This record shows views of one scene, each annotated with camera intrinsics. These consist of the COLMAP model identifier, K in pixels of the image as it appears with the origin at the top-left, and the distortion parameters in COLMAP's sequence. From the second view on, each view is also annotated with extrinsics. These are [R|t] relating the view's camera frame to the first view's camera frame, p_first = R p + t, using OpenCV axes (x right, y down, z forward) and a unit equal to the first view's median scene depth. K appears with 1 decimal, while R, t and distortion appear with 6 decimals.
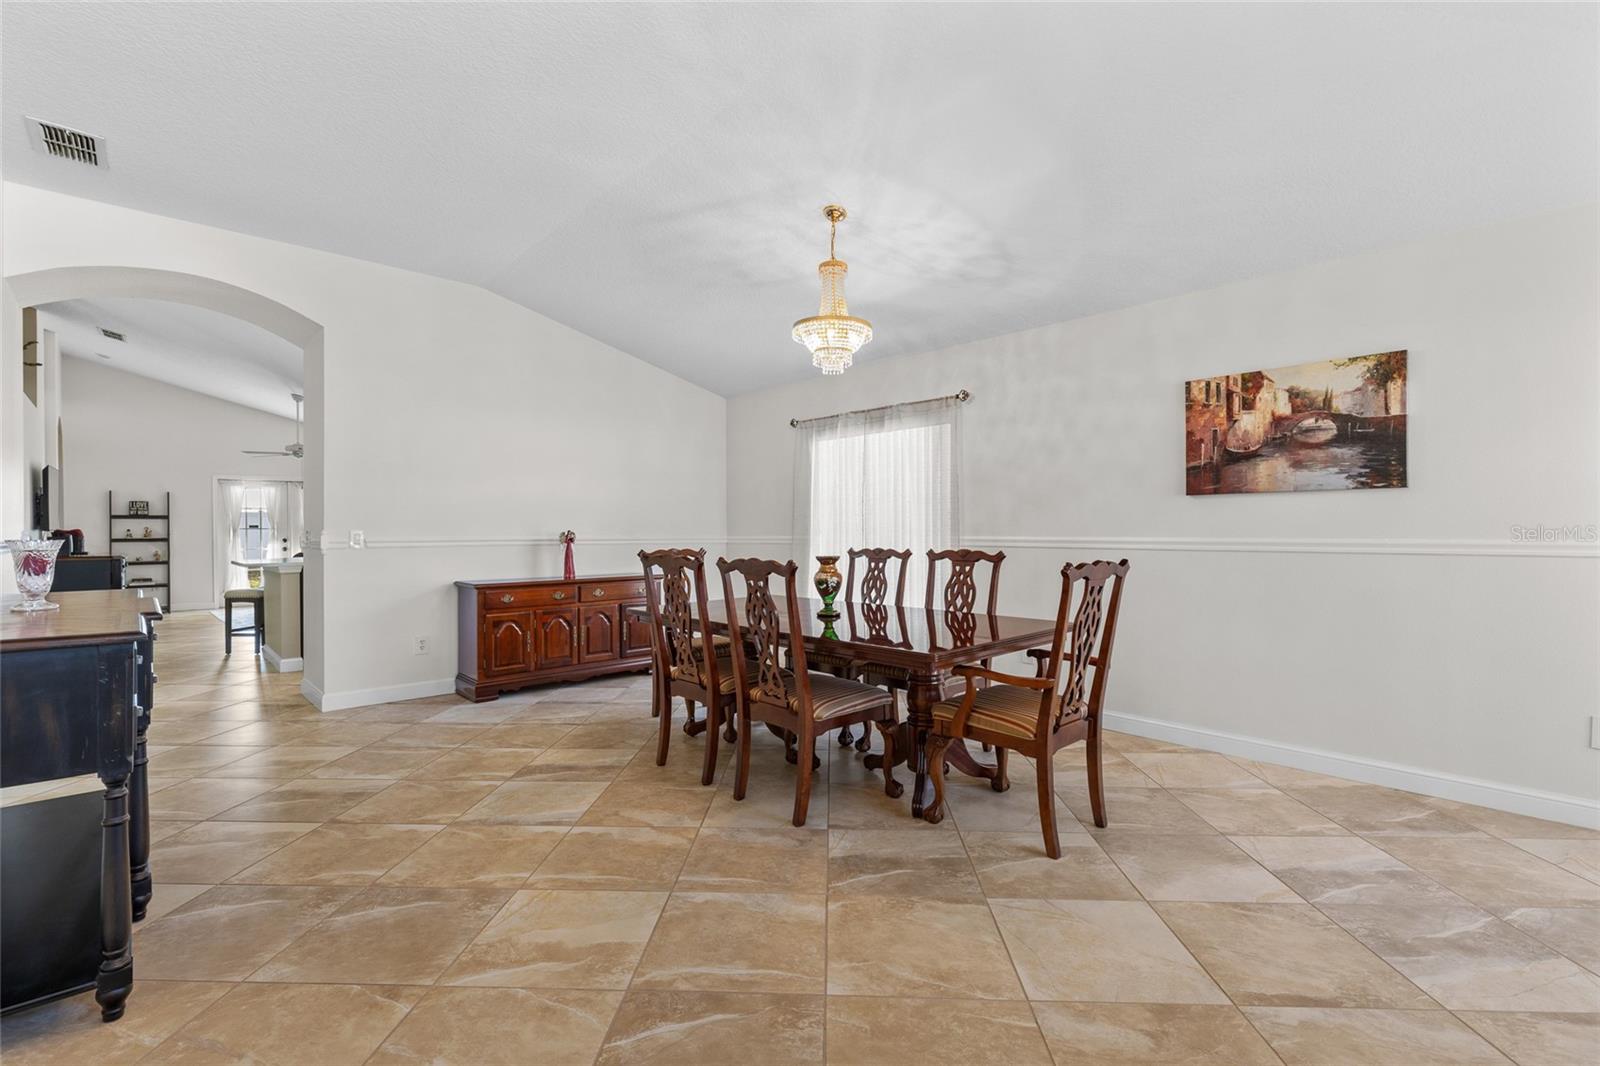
lens RADIAL K [[725.8, 0, 790.4], [0, 725.8, 529.2], [0, 0, 1]] dist [0.005564, 0.000831]
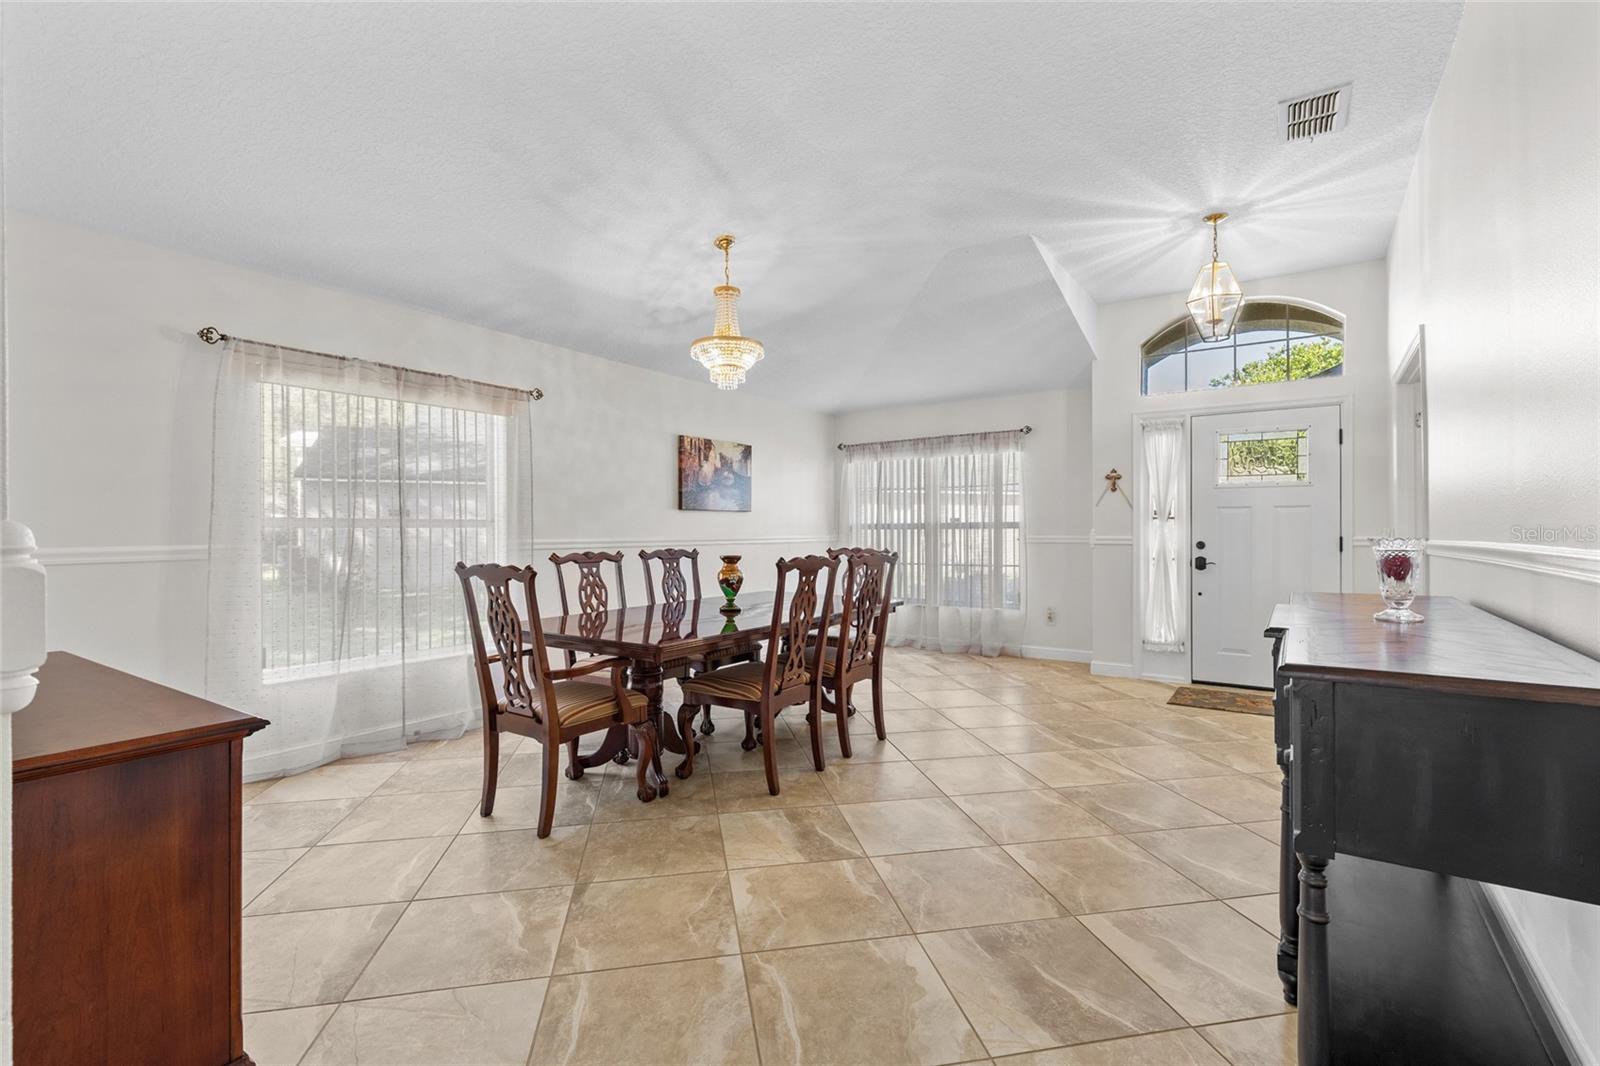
lens RADIAL K [[725.8, 0, 822.8], [0, 725.8, 533.9], [0, 0, 1]] dist [0.005564, 0.000831]
pose [[-0.256217, 0.002637, 0.966616, -1.019464], [0.006410, 0.999979, -0.001029, 0.006998], [-0.966598, 0.005932, -0.256229, 1.131549]]
